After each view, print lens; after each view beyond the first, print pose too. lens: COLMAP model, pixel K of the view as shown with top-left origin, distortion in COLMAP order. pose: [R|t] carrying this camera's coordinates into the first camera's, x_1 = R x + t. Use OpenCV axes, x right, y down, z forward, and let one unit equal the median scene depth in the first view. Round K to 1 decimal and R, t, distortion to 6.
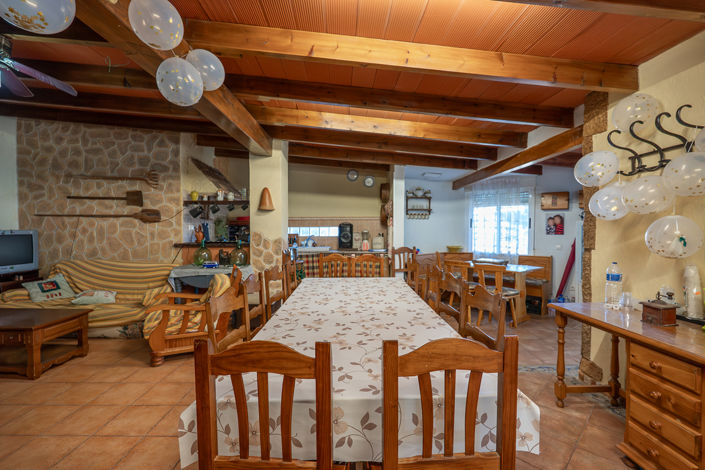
lens RADIAL K [[311.7, 0, 352.5], [0, 311.7, 232.6], [0, 0, 1]] dist [-0.003030, -0.000485]
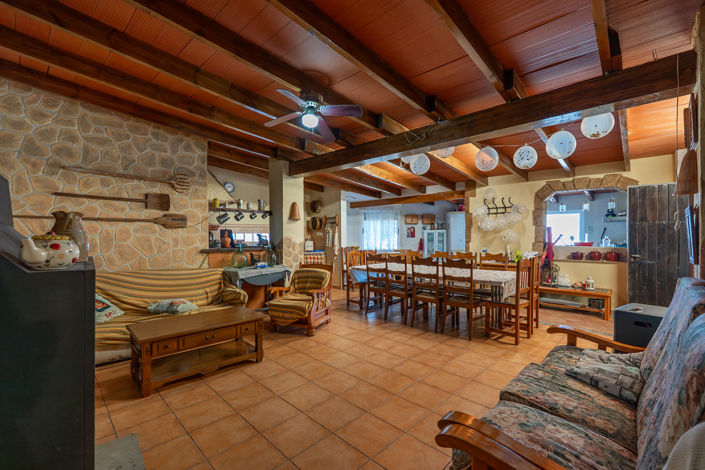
lens RADIAL K [[311.7, 0, 353.2], [0, 311.7, 235.6], [0, 0, 1]] dist [-0.003030, -0.000485]
pose [[0.704996, -0.003931, 0.709201, -0.938699], [0.012357, 0.999901, -0.006742, 0.003153], [-0.709104, 0.013516, 0.704974, -0.054478]]
